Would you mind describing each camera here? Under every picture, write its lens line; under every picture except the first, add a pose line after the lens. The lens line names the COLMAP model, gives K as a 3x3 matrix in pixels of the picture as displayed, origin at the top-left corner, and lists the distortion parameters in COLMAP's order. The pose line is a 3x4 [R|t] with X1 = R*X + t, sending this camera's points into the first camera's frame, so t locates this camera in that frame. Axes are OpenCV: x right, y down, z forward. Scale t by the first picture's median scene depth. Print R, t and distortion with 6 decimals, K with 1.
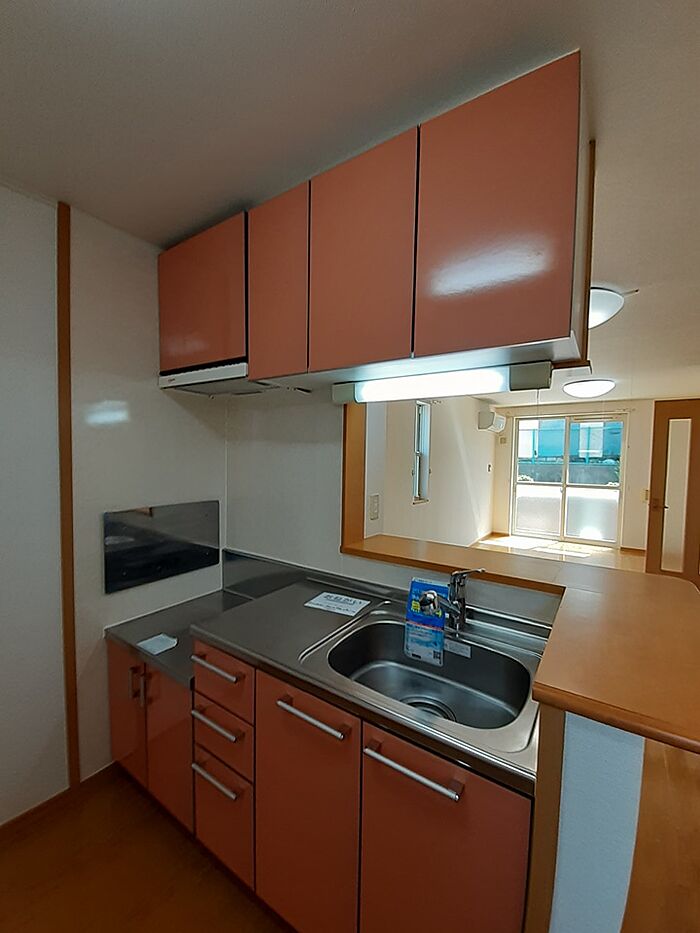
lens RADIAL K [[375.9, 0, 353.6], [0, 375.9, 472.5], [0, 0, 1]] dist [0.016653, -0.001764]
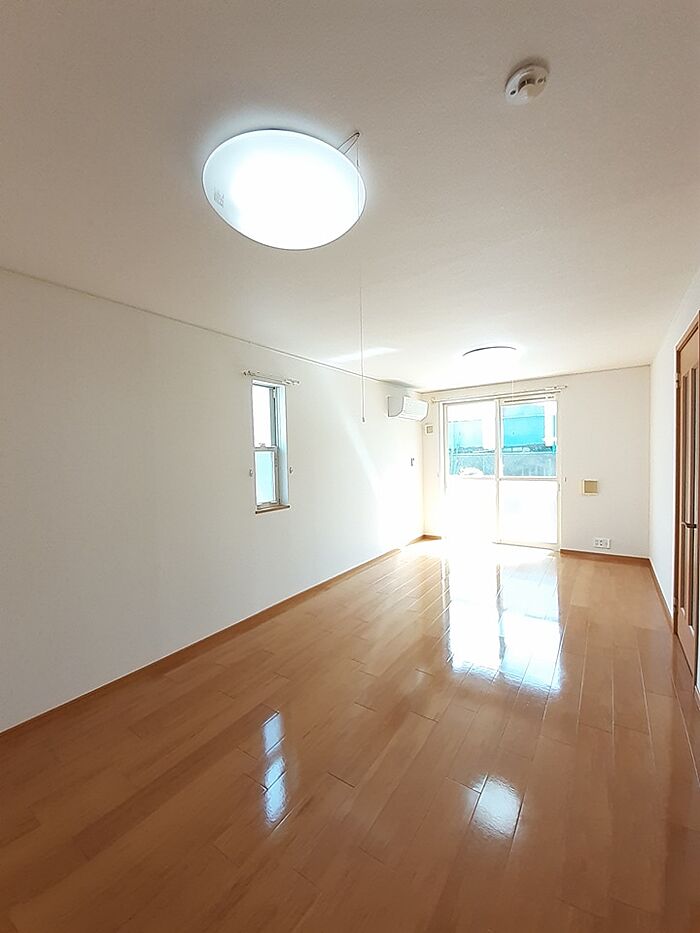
lens RADIAL K [[375.9, 0, 348.2], [0, 375.9, 468.2], [0, 0, 1]] dist [0.016653, -0.001764]
pose [[0.999180, -0.040426, -0.002445, 1.781576], [0.040408, 0.999160, -0.006784, 0.017494], [0.002717, 0.006679, 0.999974, 1.128602]]
